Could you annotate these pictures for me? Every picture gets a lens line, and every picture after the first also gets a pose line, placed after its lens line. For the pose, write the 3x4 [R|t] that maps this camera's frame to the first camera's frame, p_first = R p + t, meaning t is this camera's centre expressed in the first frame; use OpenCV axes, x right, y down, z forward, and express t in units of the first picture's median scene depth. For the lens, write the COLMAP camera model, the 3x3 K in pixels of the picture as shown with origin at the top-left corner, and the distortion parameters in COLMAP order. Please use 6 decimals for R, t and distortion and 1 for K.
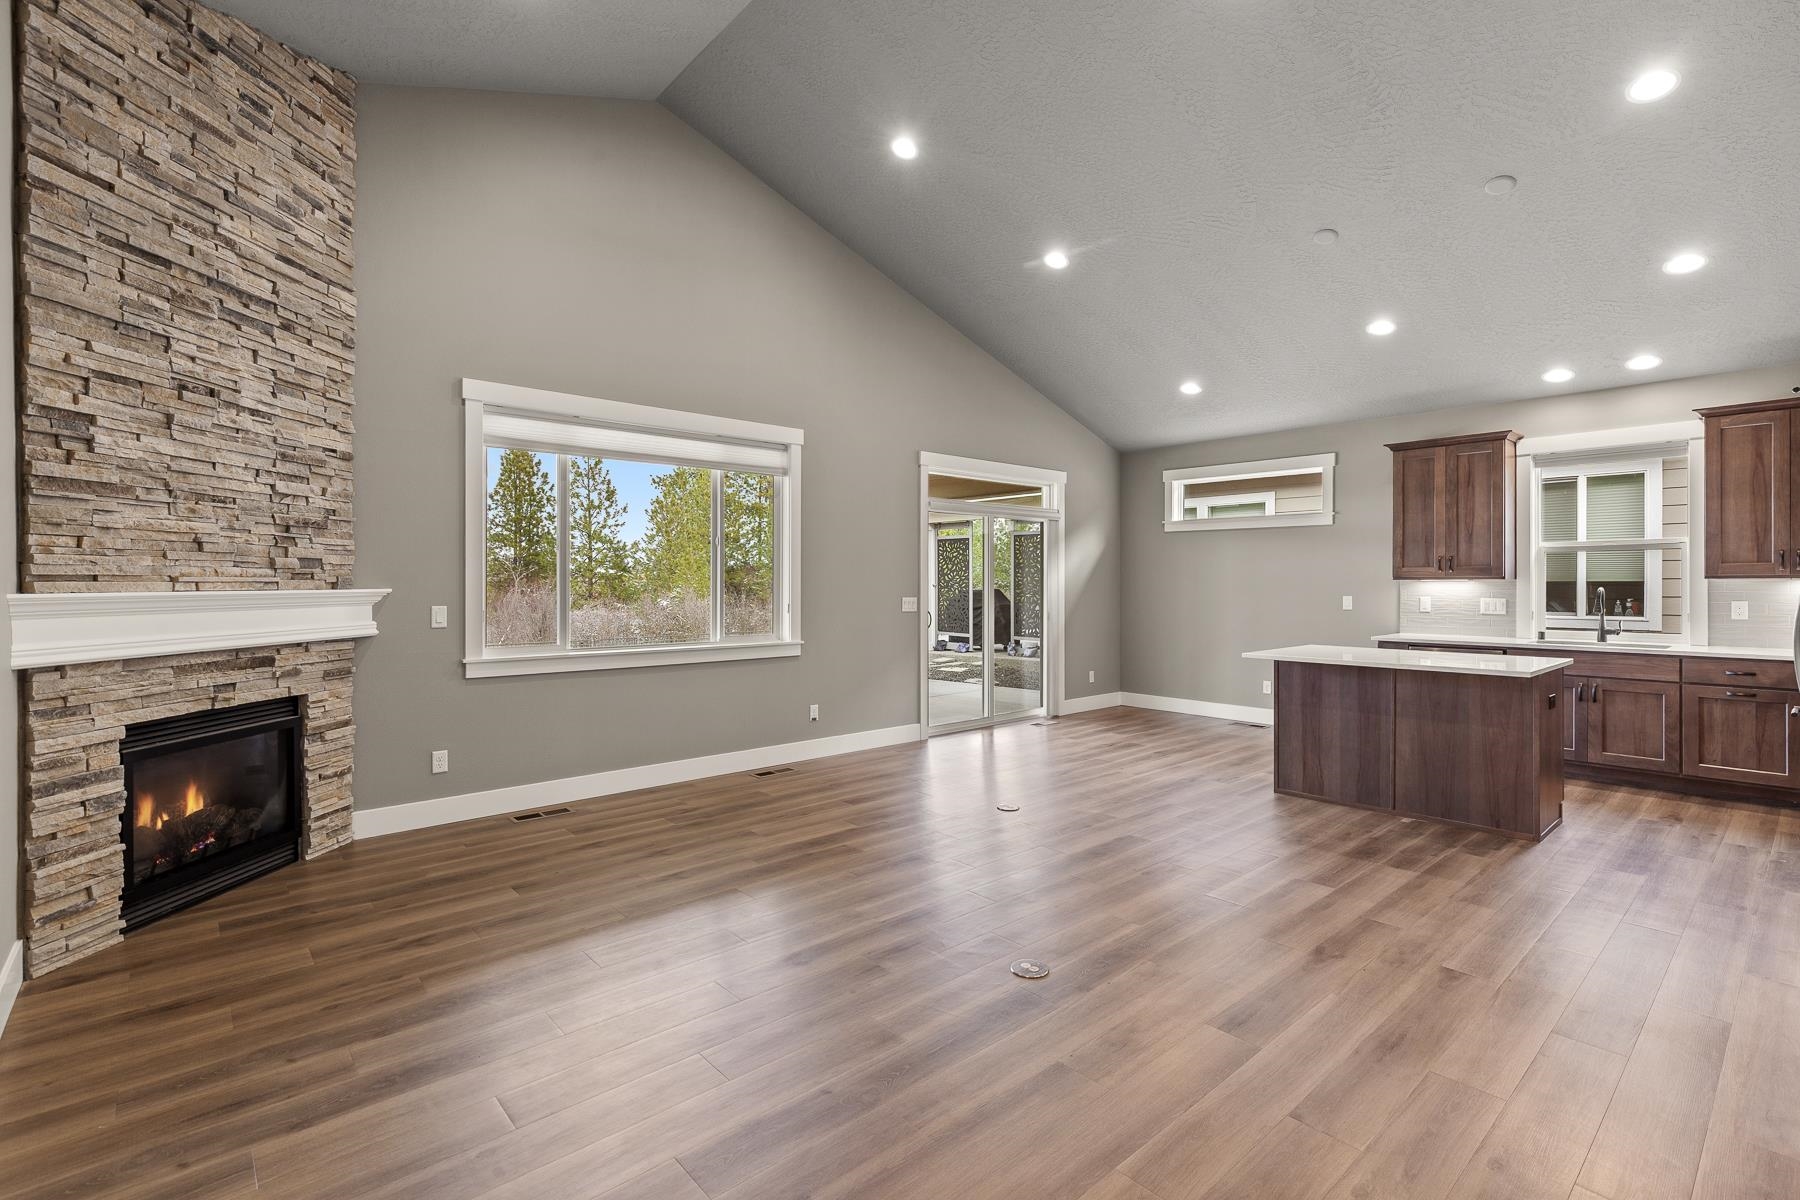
lens RADIAL K [[798.3, 0, 912.3], [0, 798.3, 588.0], [0, 0, 1]] dist [-0.000563, -0.000979]
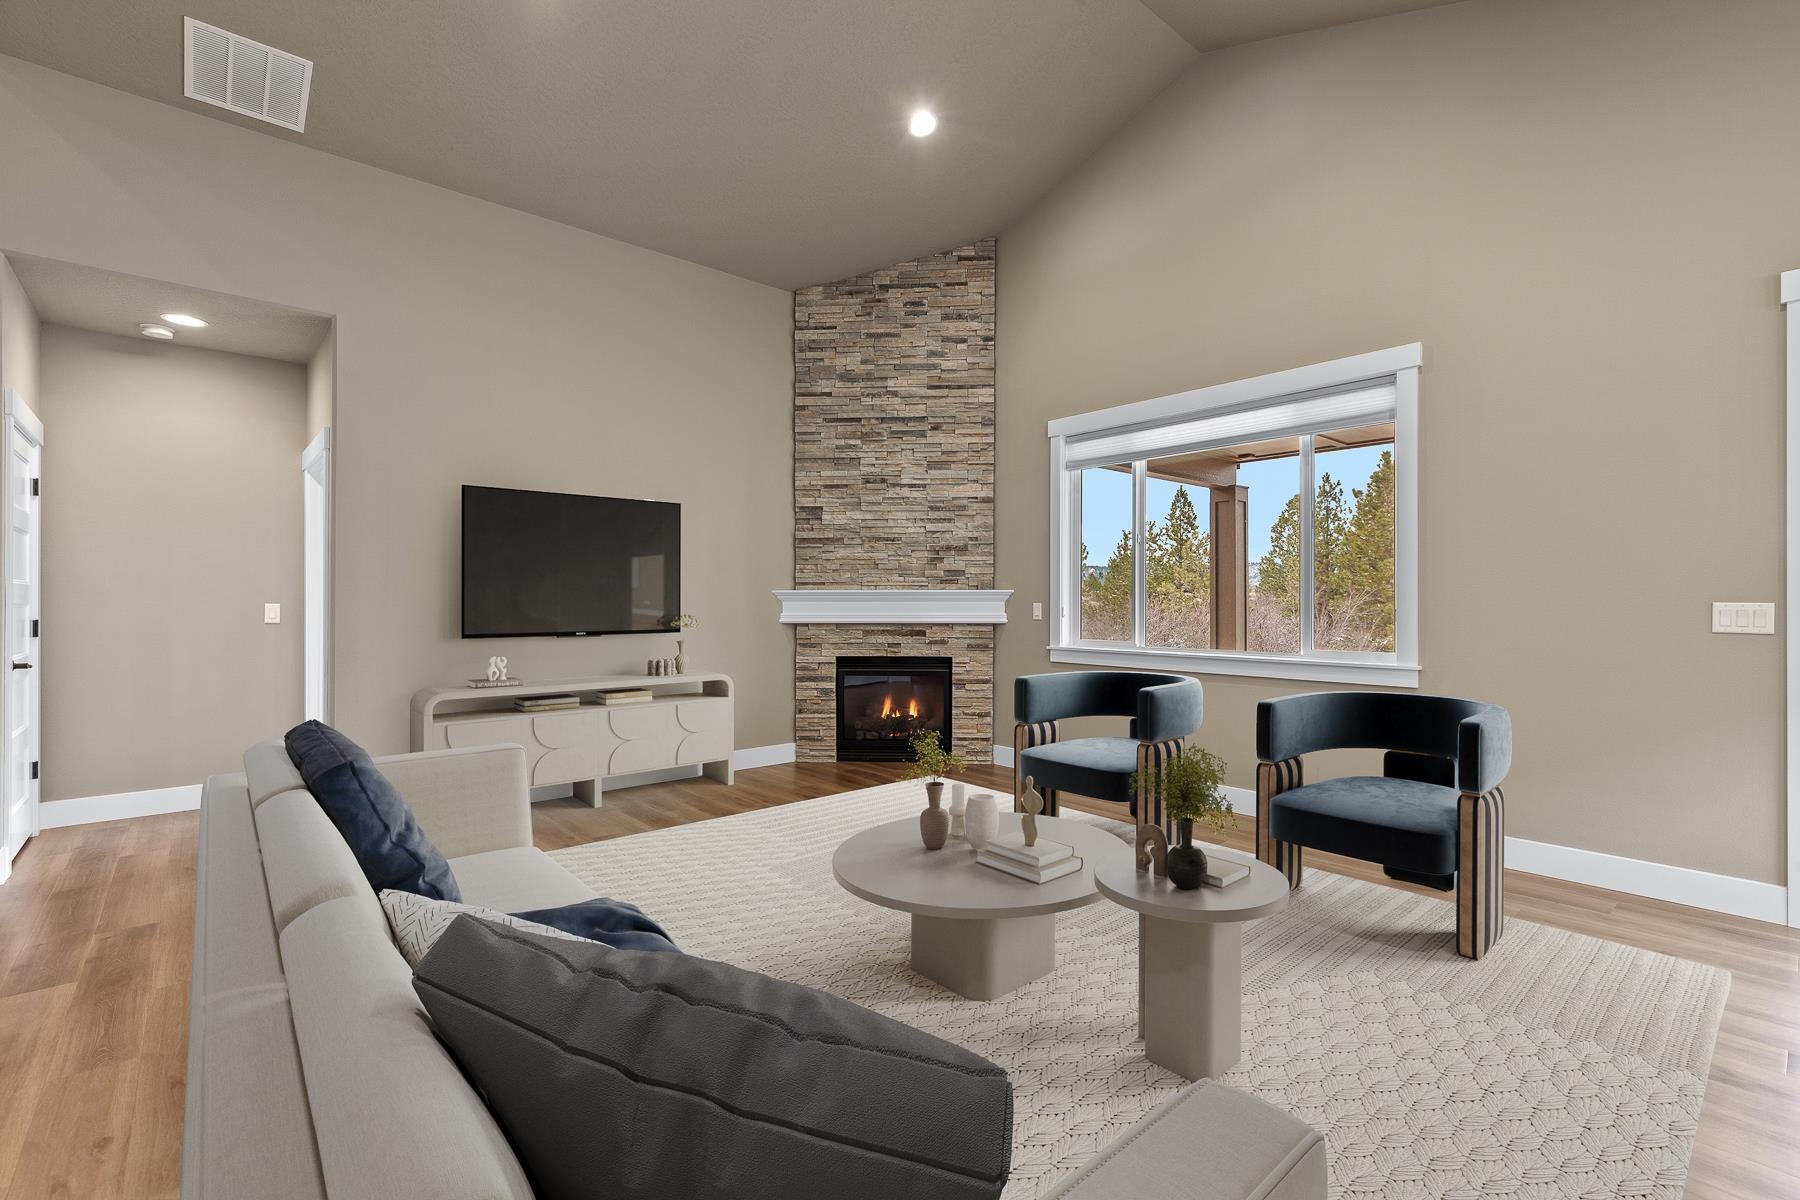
lens RADIAL K [[798.3, 0, 908.7], [0, 798.3, 606.0], [0, 0, 1]] dist [-0.000563, -0.000979]
pose [[0.006242, 0.002369, -0.999978, 0.879236], [-0.006265, 0.999978, 0.002330, 0.032491], [0.999961, 0.006250, 0.006257, 0.985406]]
